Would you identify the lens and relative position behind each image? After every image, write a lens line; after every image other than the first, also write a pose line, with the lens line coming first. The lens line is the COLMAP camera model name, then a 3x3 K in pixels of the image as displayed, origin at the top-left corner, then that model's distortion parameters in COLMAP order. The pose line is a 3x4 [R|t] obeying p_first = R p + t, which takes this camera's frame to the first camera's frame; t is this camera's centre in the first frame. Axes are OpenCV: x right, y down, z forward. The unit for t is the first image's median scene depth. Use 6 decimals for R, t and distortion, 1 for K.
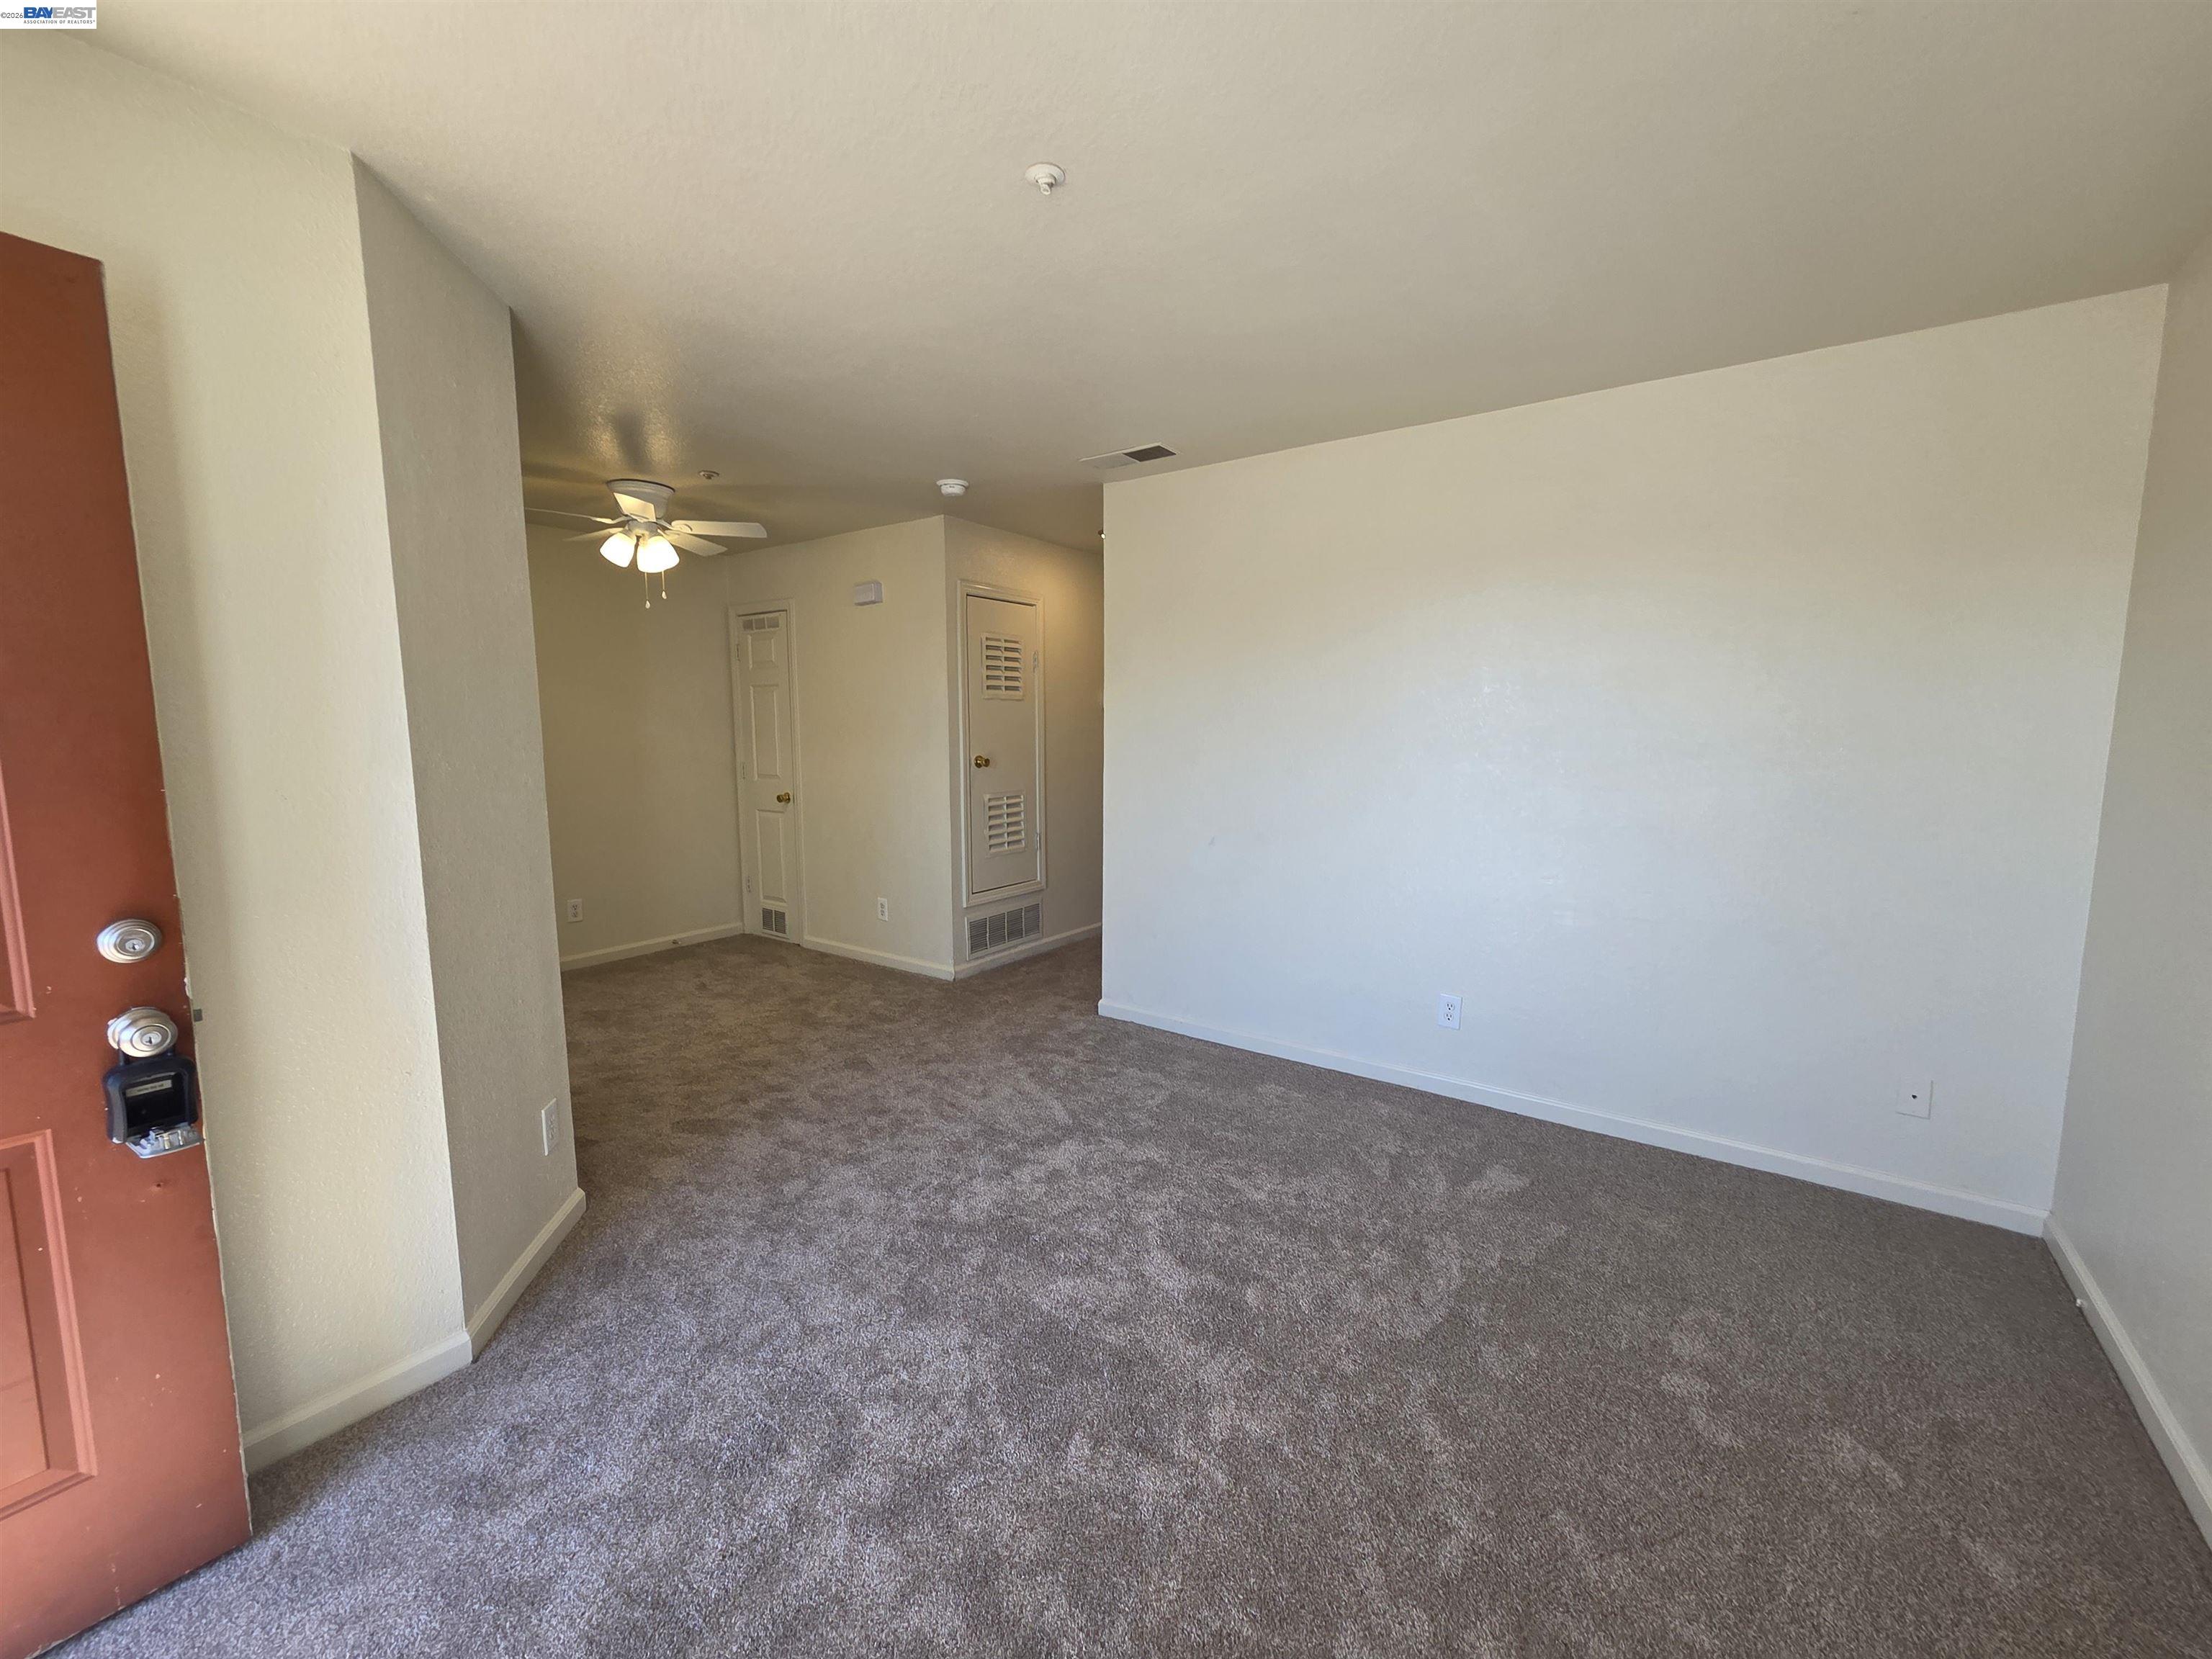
lens RADIAL K [[896.3, 0, 1090.1], [0, 896.3, 828.3], [0, 0, 1]] dist [0.001104, 0.000072]
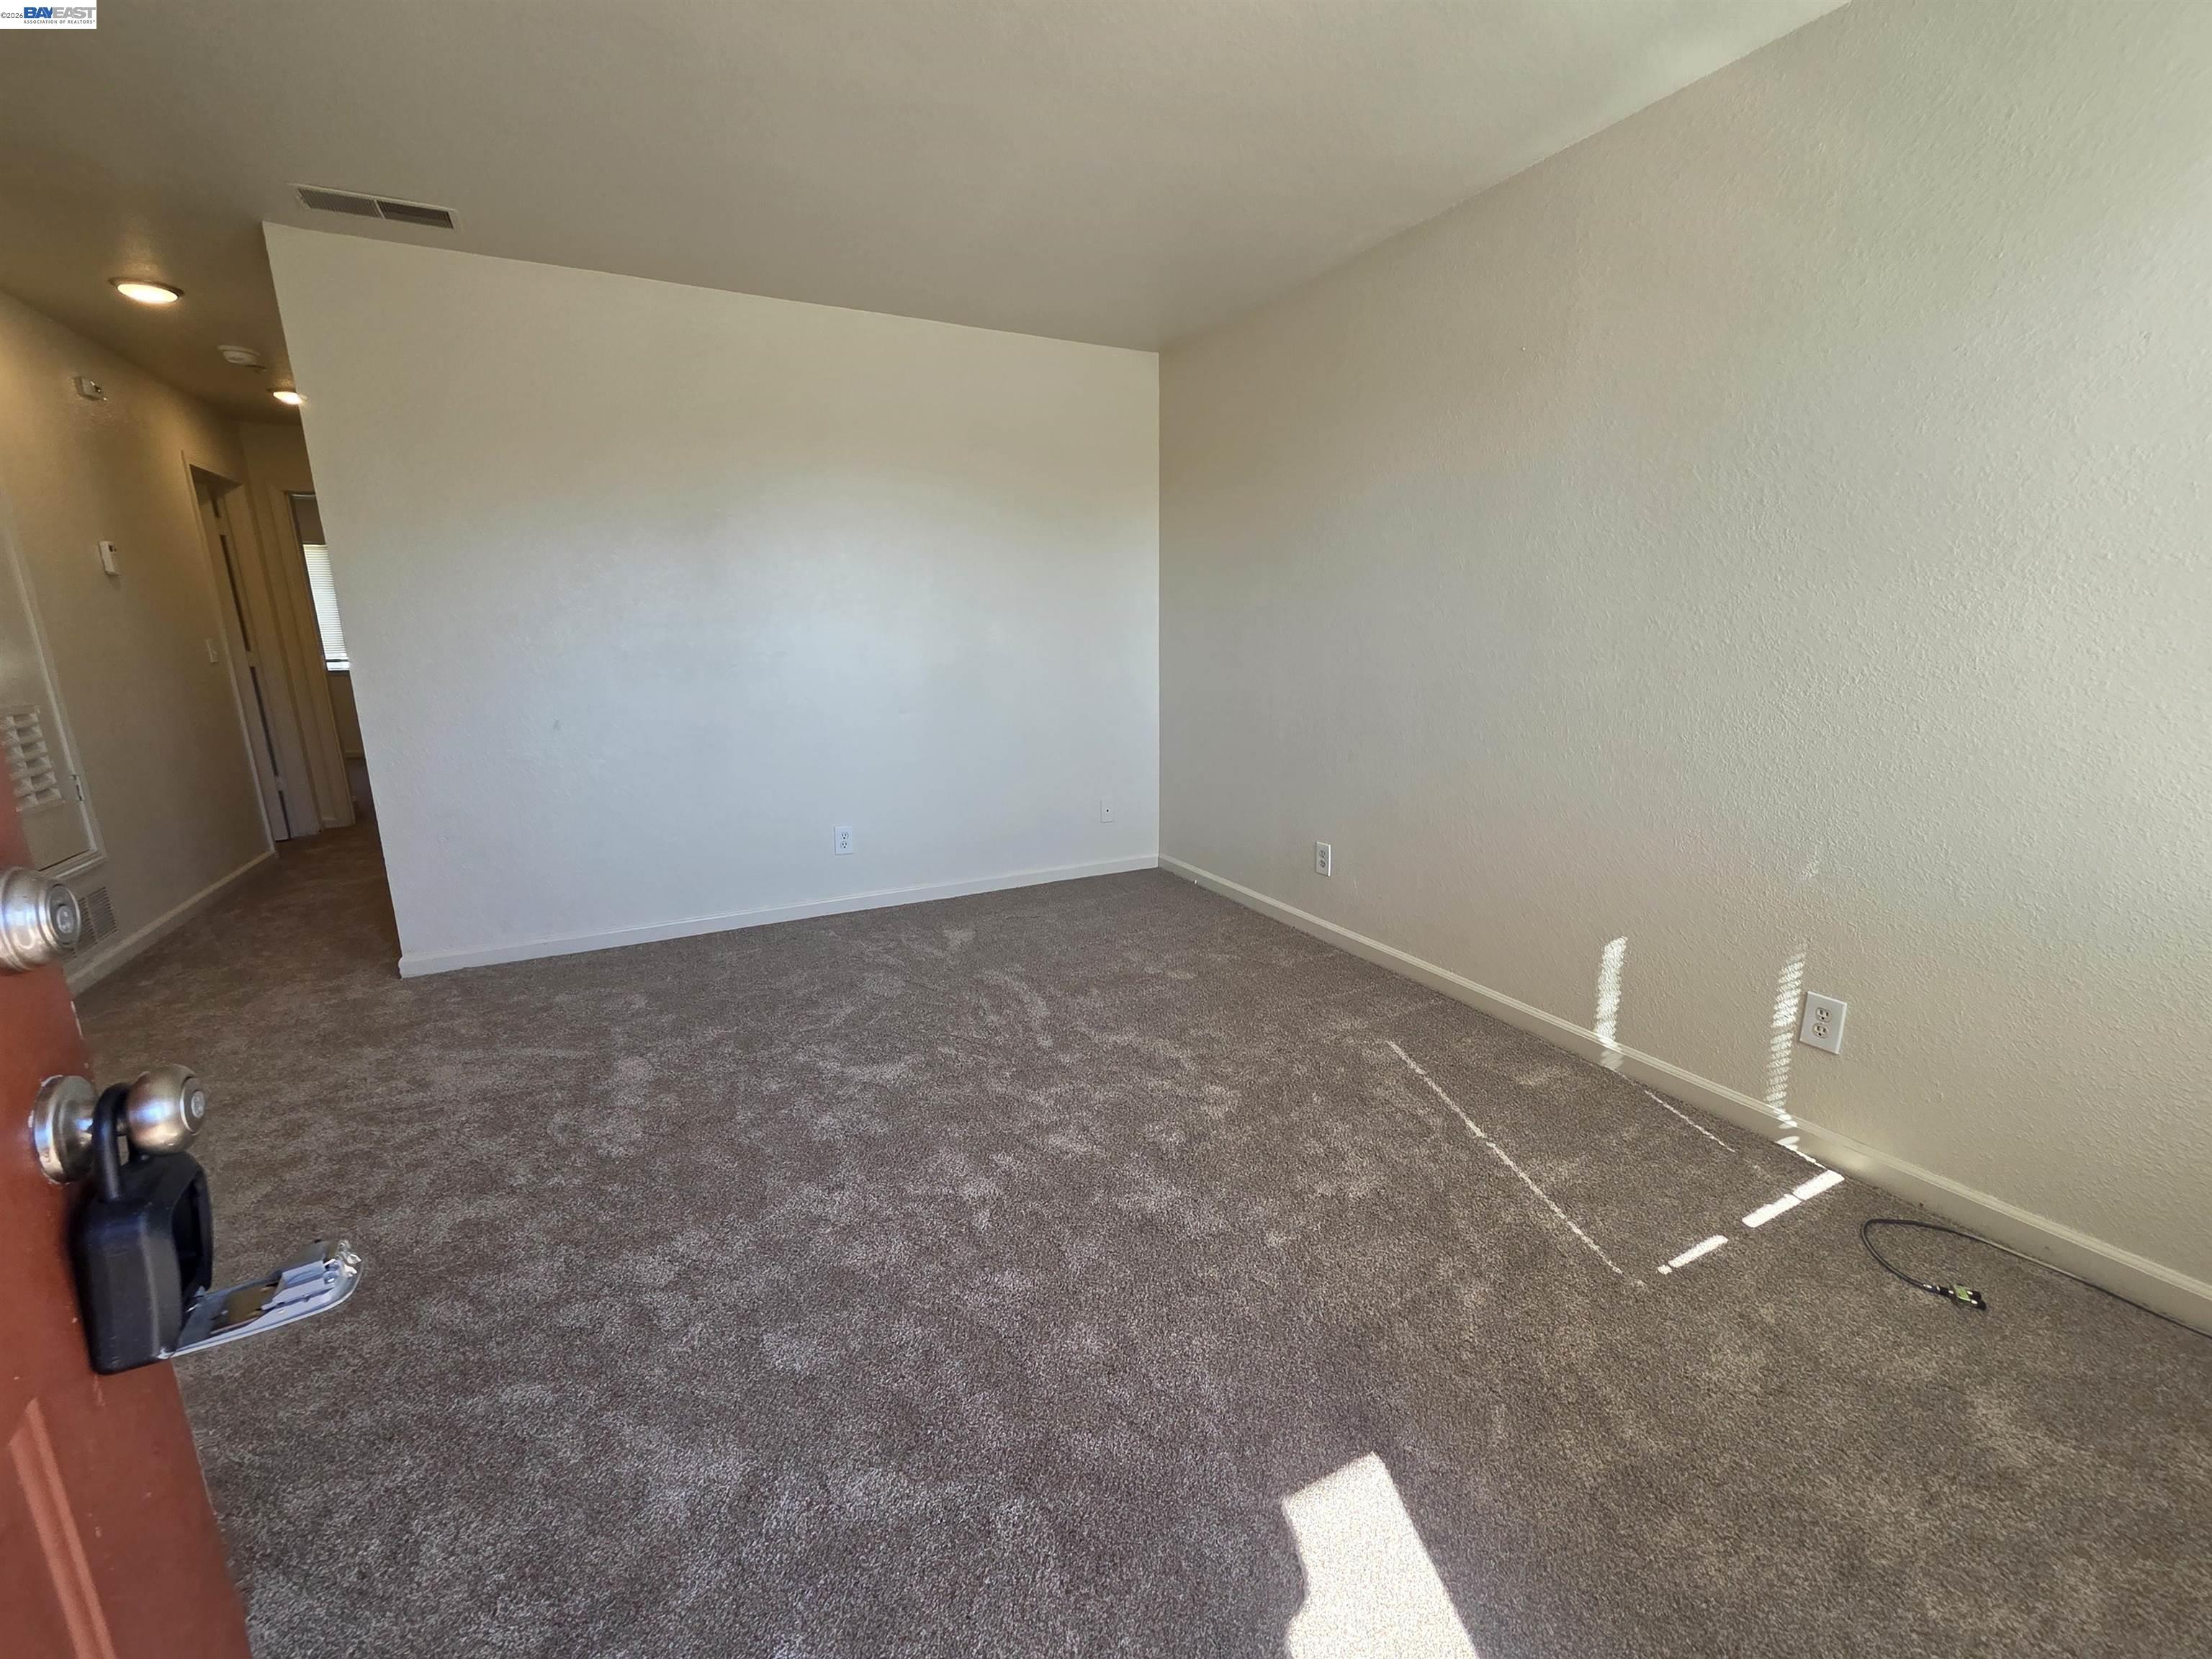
lens RADIAL K [[903.2, 0, 1101.7], [0, 903.2, 830.4], [0, 0, 1]] dist [0.002710, 0.000108]
pose [[0.451343, -0.201287, 0.869352, -0.316258], [0.115192, 0.979218, 0.166920, 0.022233], [-0.884885, 0.024805, 0.465150, 0.103109]]
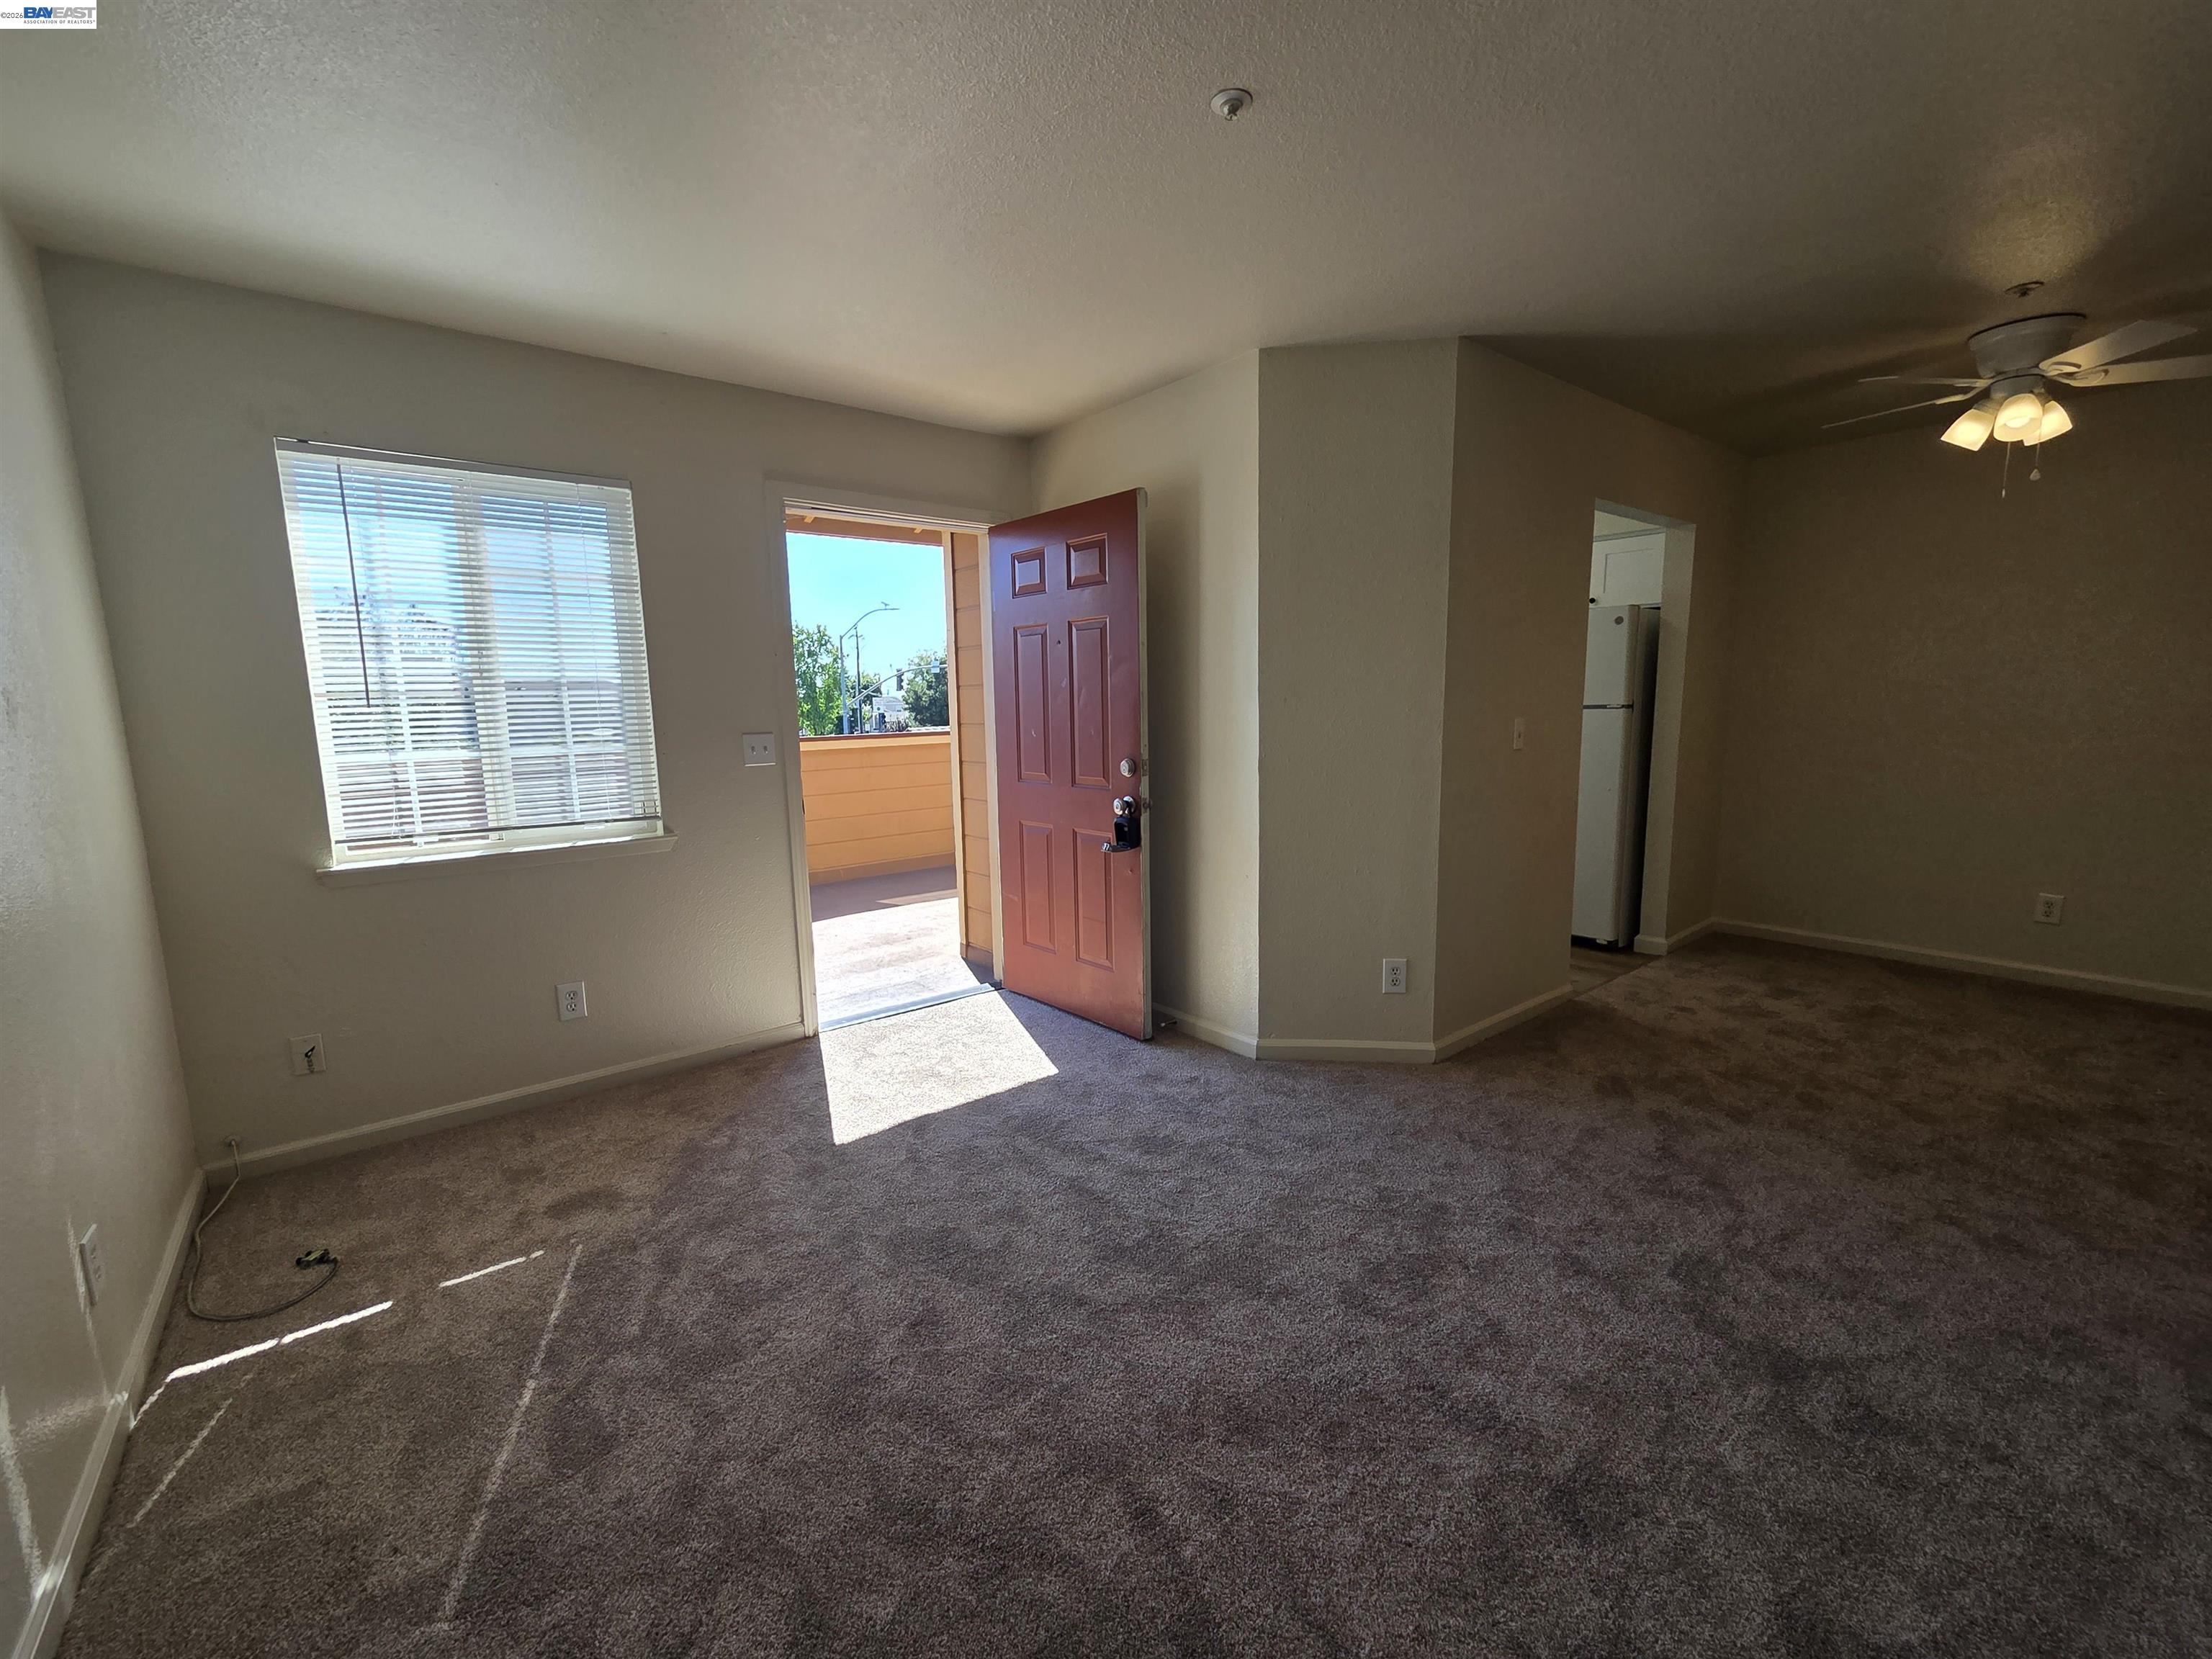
lens RADIAL K [[903.2, 0, 1101.7], [0, 903.2, 830.4], [0, 0, 1]] dist [0.002710, 0.000108]
pose [[-0.256051, 0.145832, -0.955600, 0.373509], [-0.090078, 0.980654, 0.173792, -0.036223], [0.962457, 0.130578, -0.237962, 0.424737]]
